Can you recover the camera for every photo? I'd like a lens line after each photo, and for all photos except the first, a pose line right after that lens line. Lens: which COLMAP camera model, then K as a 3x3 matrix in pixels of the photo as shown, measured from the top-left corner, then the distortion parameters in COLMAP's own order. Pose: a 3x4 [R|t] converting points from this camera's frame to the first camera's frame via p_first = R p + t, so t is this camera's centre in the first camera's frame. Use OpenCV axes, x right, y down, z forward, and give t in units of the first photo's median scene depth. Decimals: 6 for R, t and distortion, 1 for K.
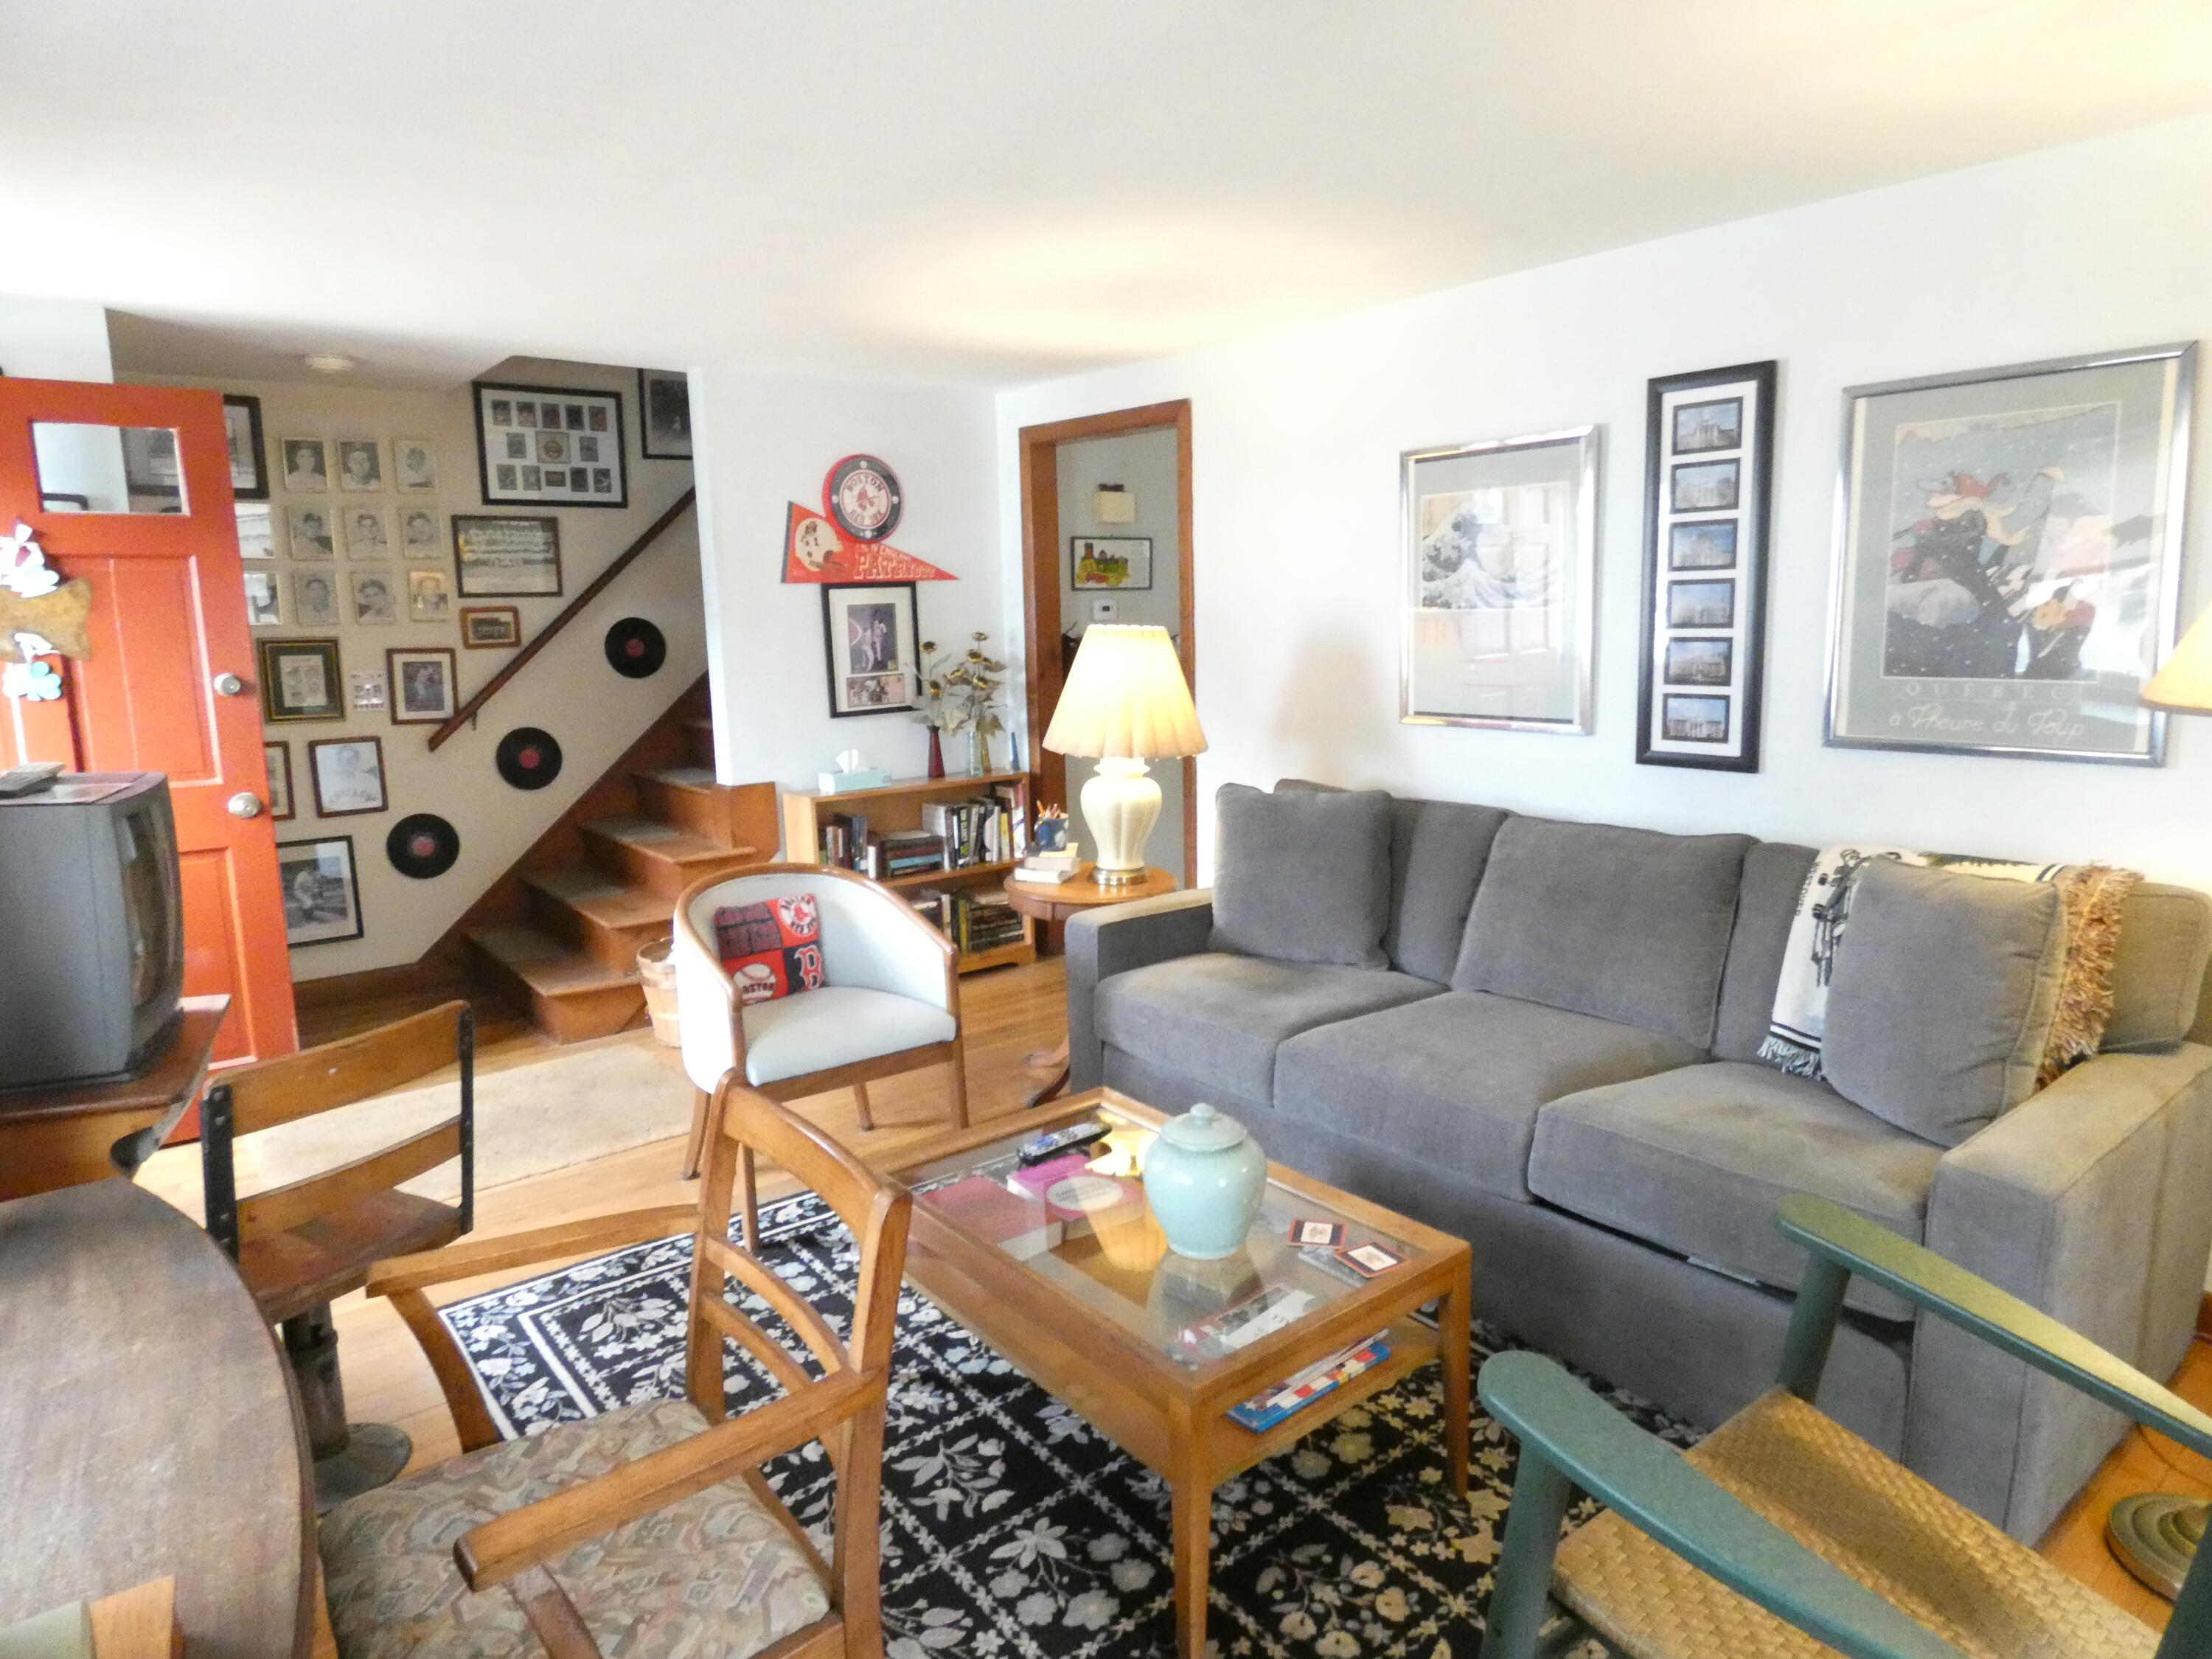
lens RADIAL K [[1280.3, 0, 1106.9], [0, 1280.3, 842.8], [0, 0, 1]] dist [-0.024911, -0.016508]
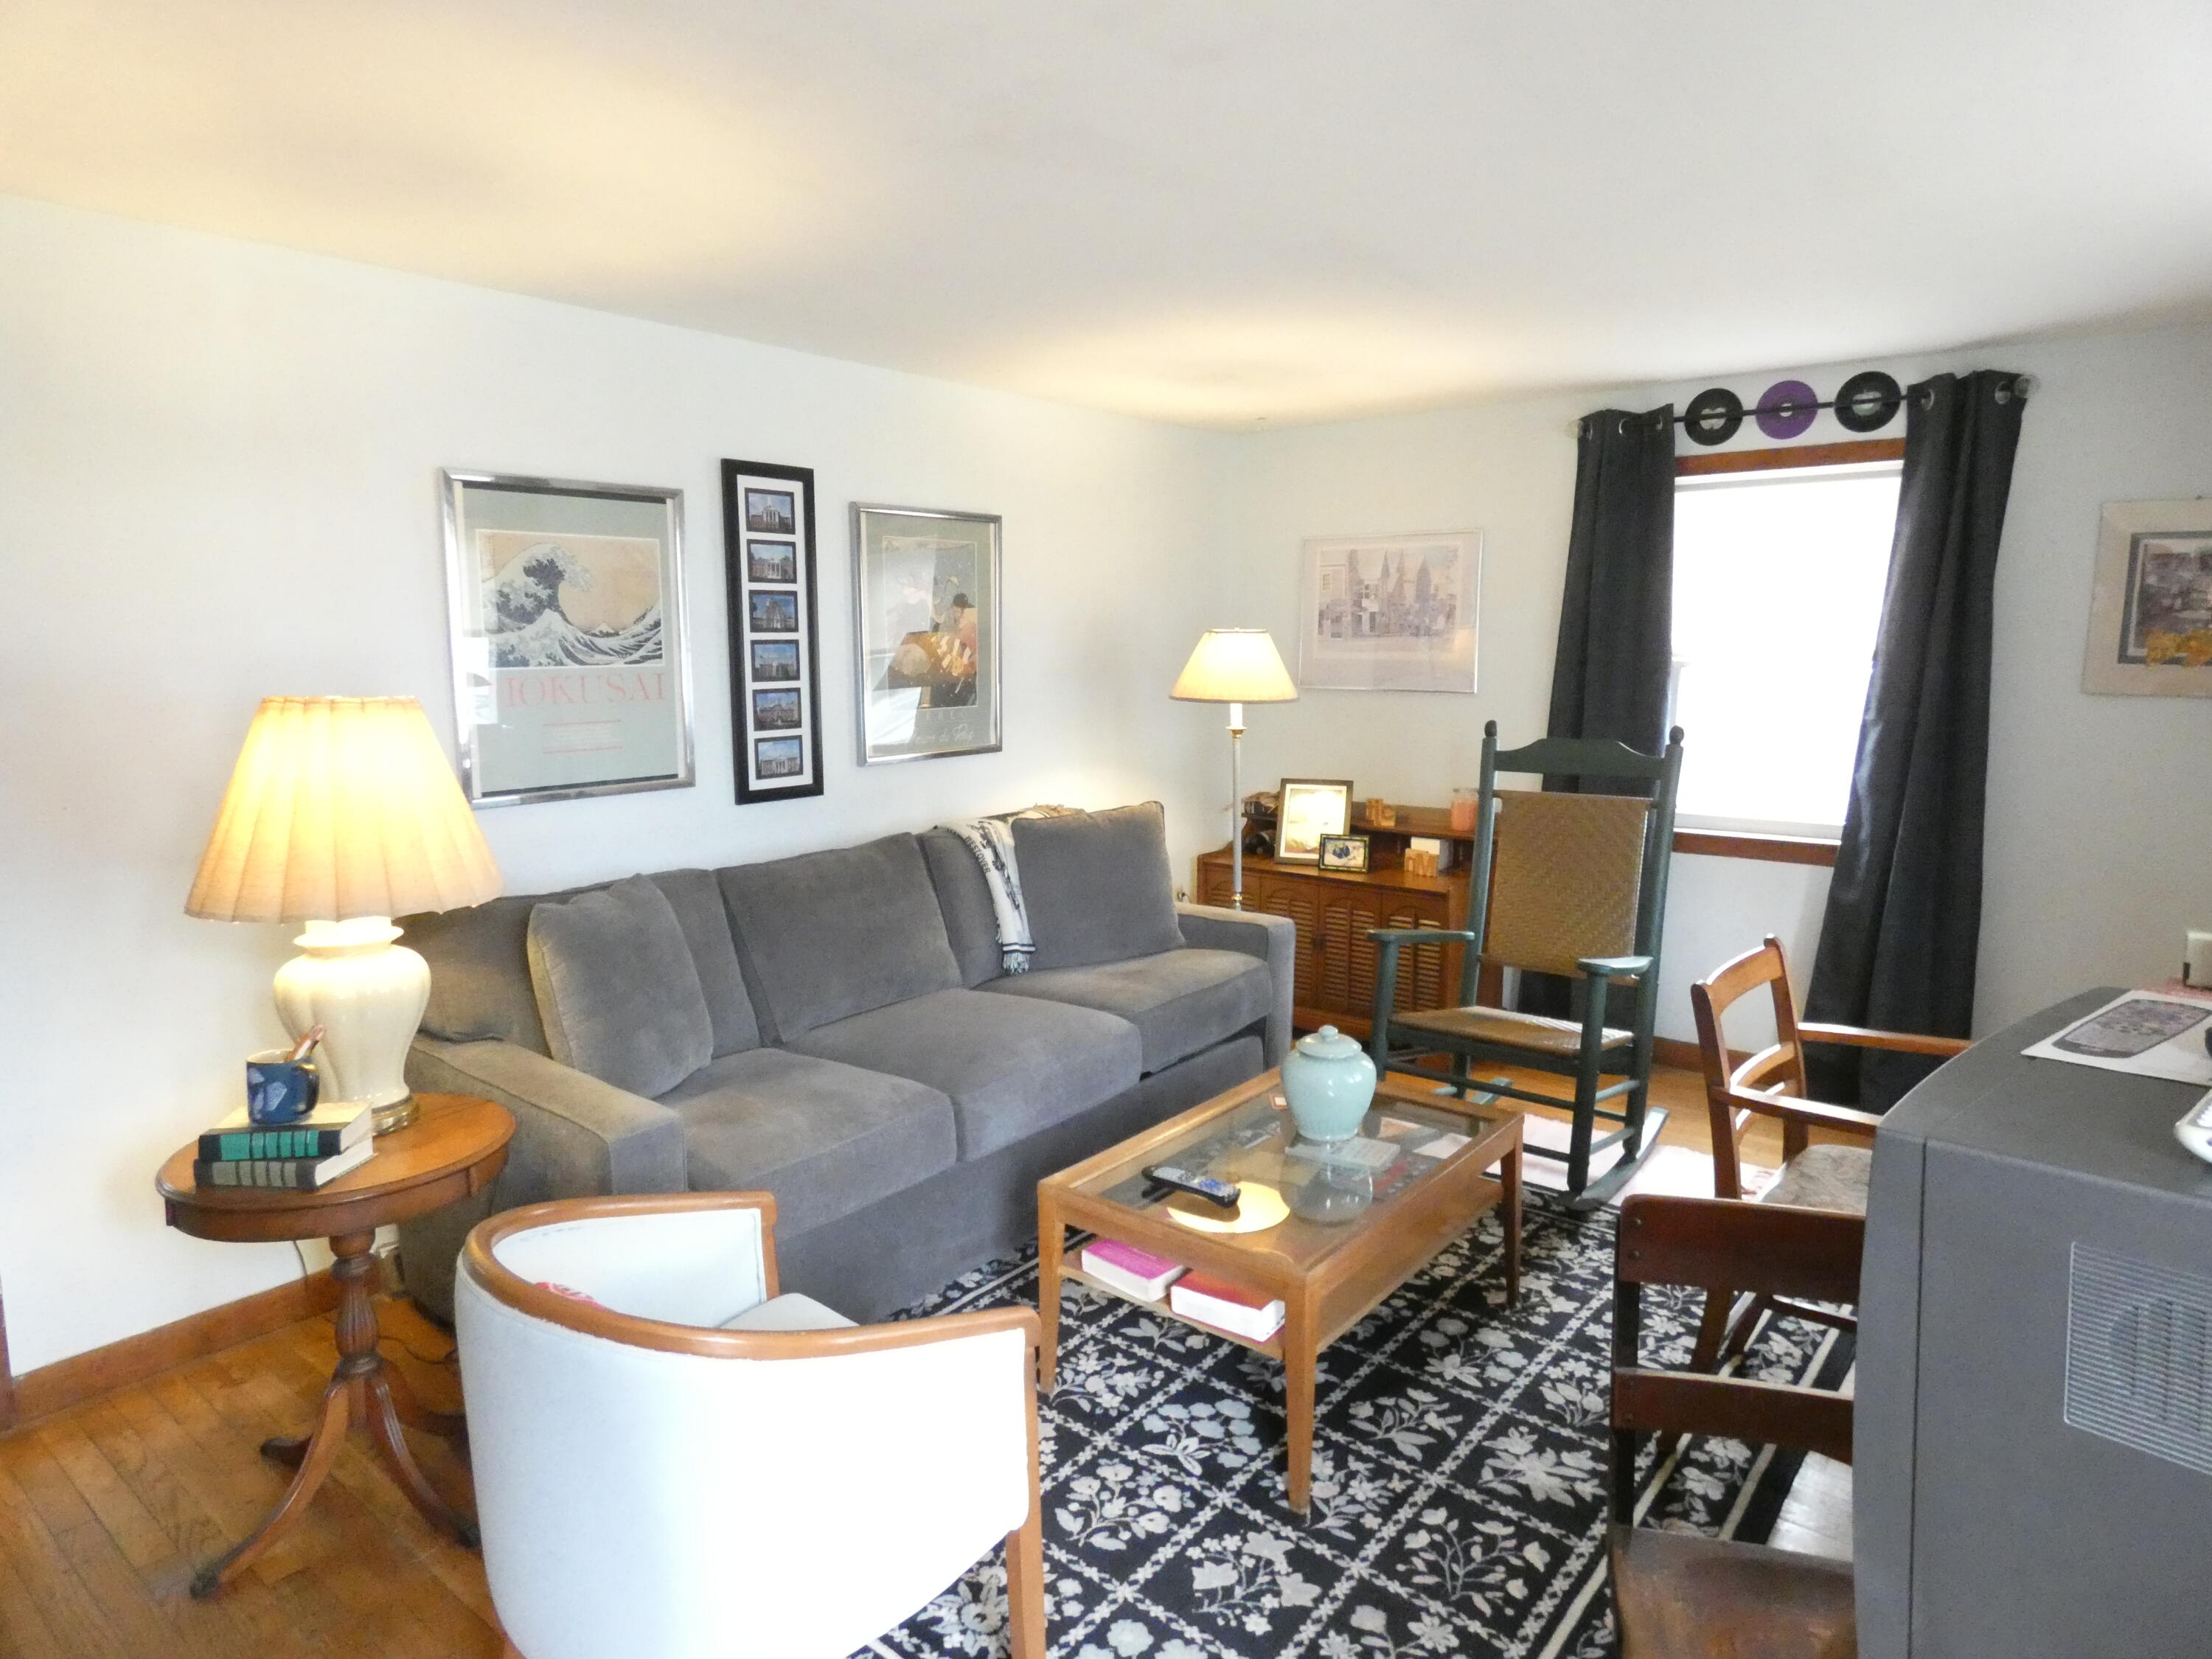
lens RADIAL K [[1280.3, 0, 1106.9], [0, 1280.3, 842.8], [0, 0, 1]] dist [-0.024911, -0.016508]
pose [[-0.207407, -0.126392, 0.970055, -0.967132], [0.185202, 0.968612, 0.165802, -0.206086], [-0.960564, 0.214044, -0.177489, 1.197128]]
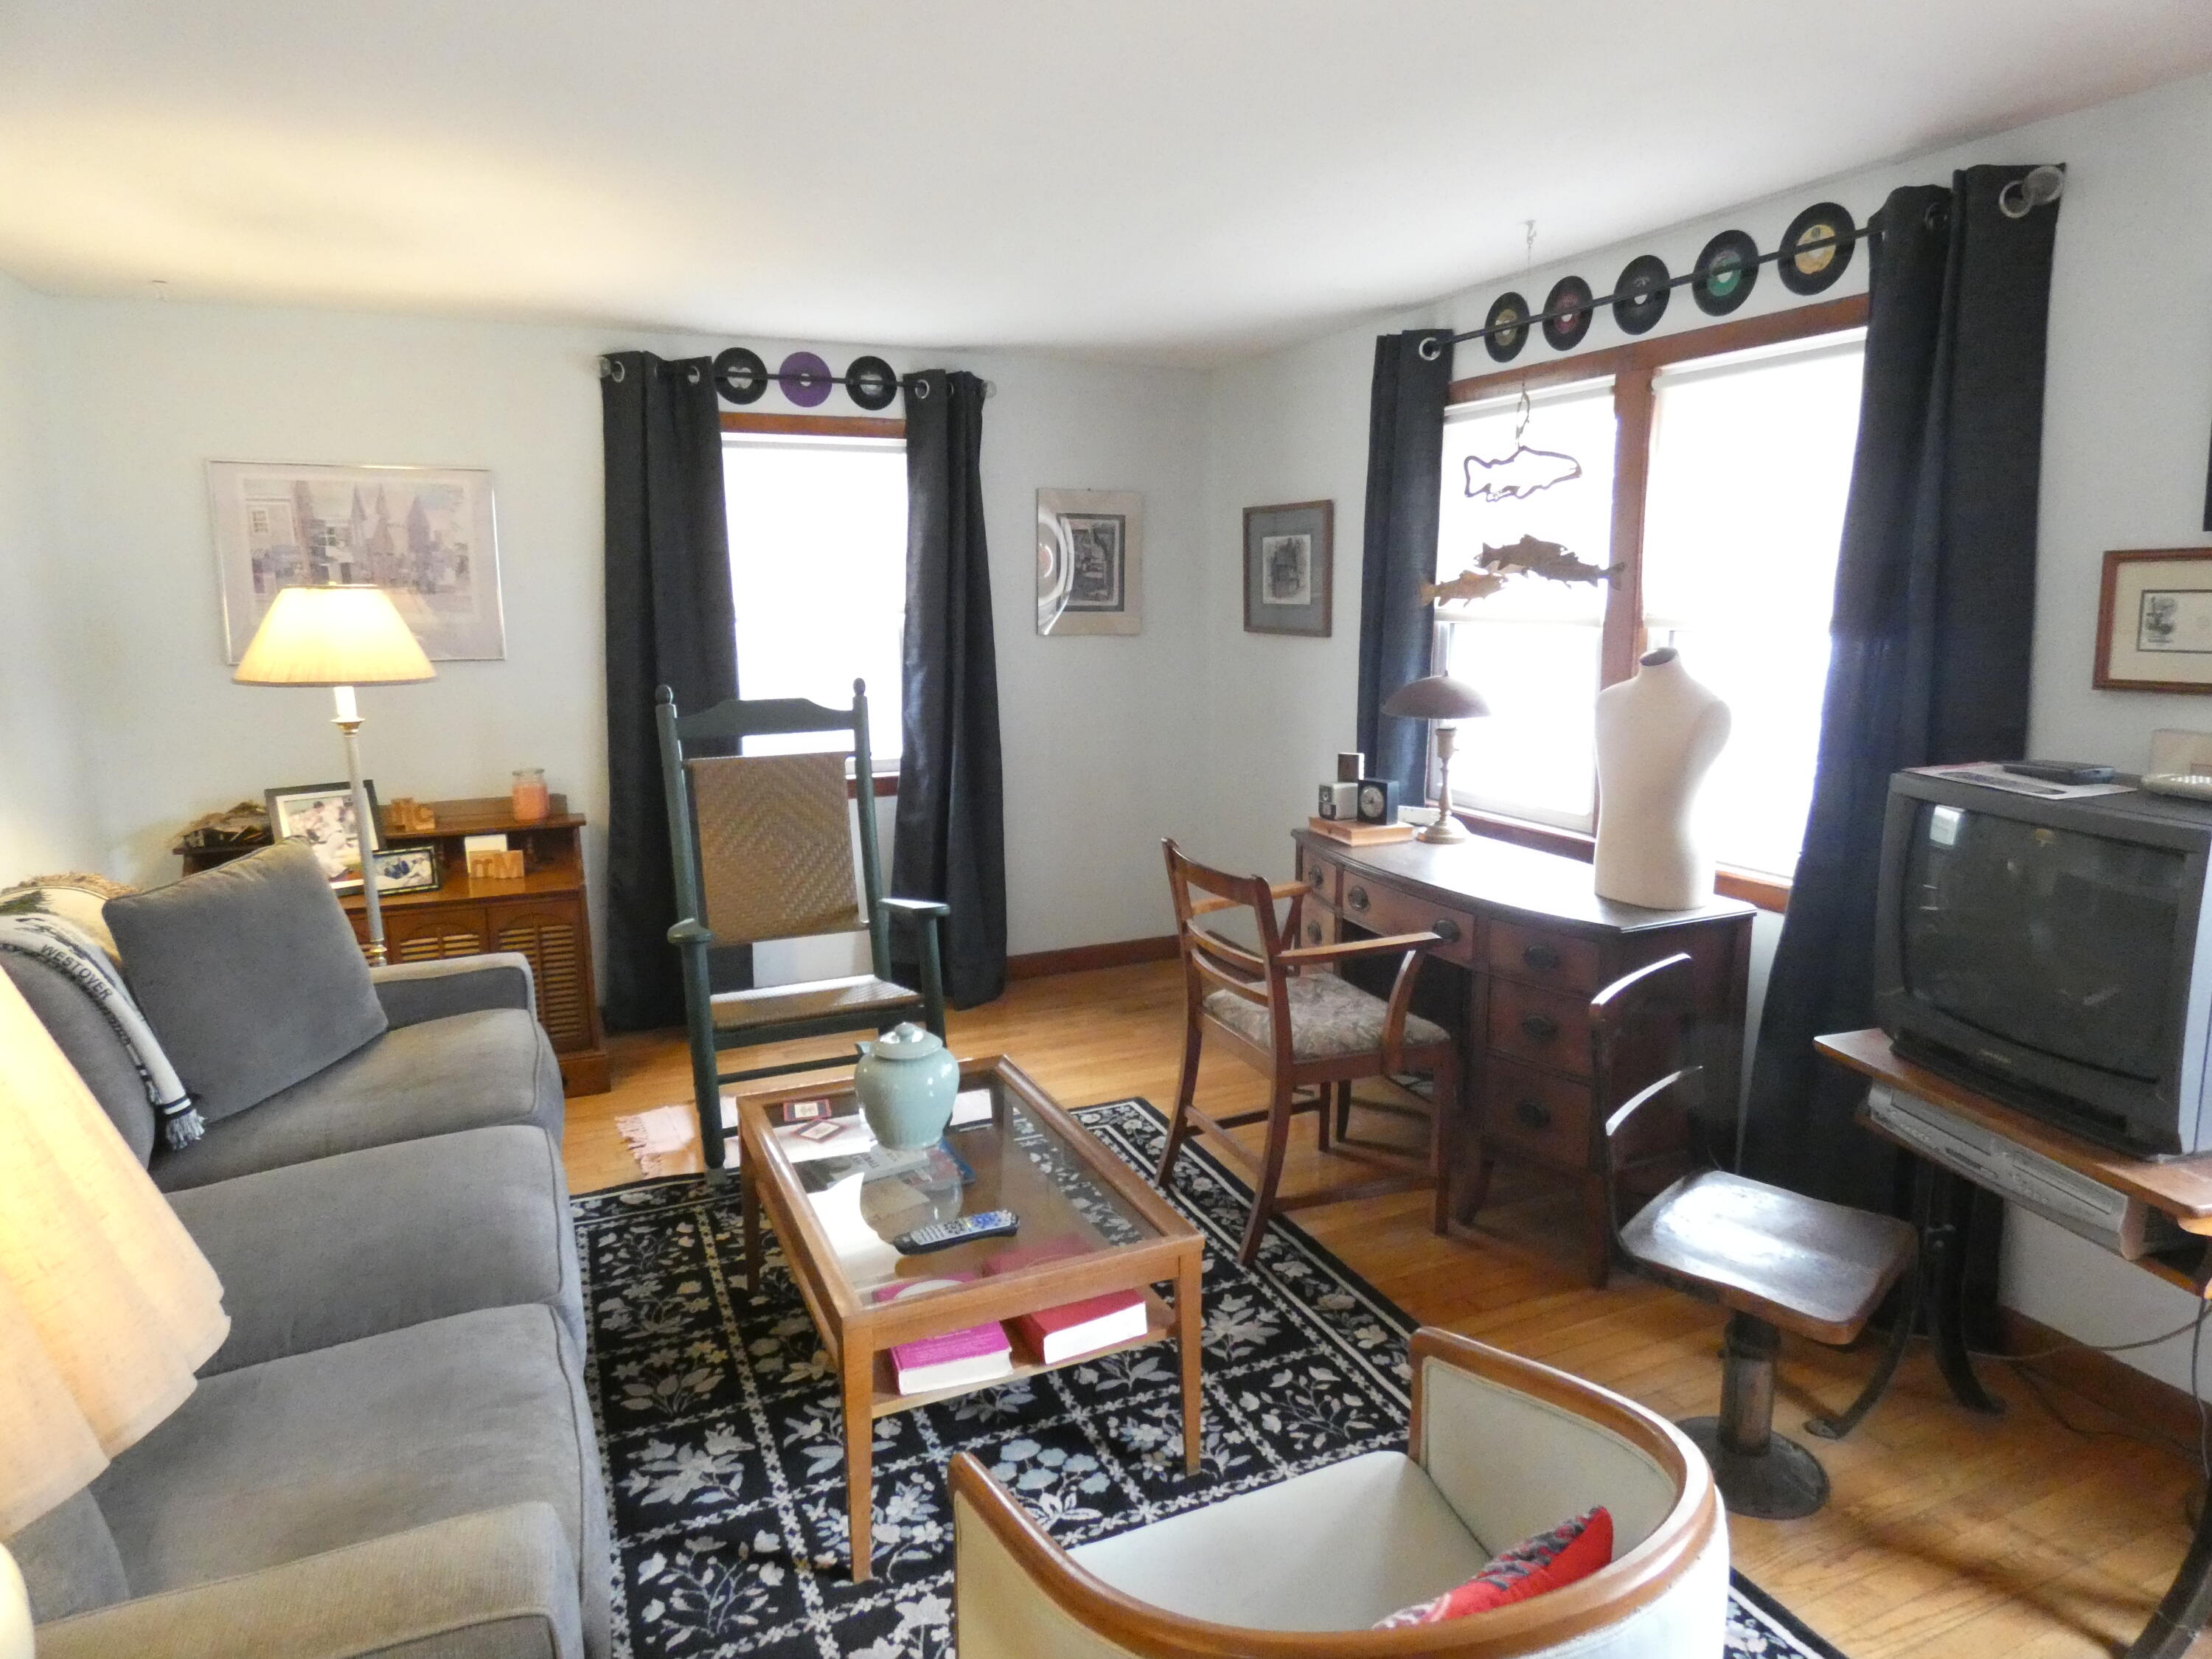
lens RADIAL K [[1280.3, 0, 1106.9], [0, 1280.3, 842.8], [0, 0, 1]] dist [-0.024911, -0.016508]
pose [[-0.969370, -0.019099, 0.244863, -0.337135], [0.070429, 0.933487, 0.351628, -0.307547], [-0.235292, 0.358103, -0.903548, 1.672307]]
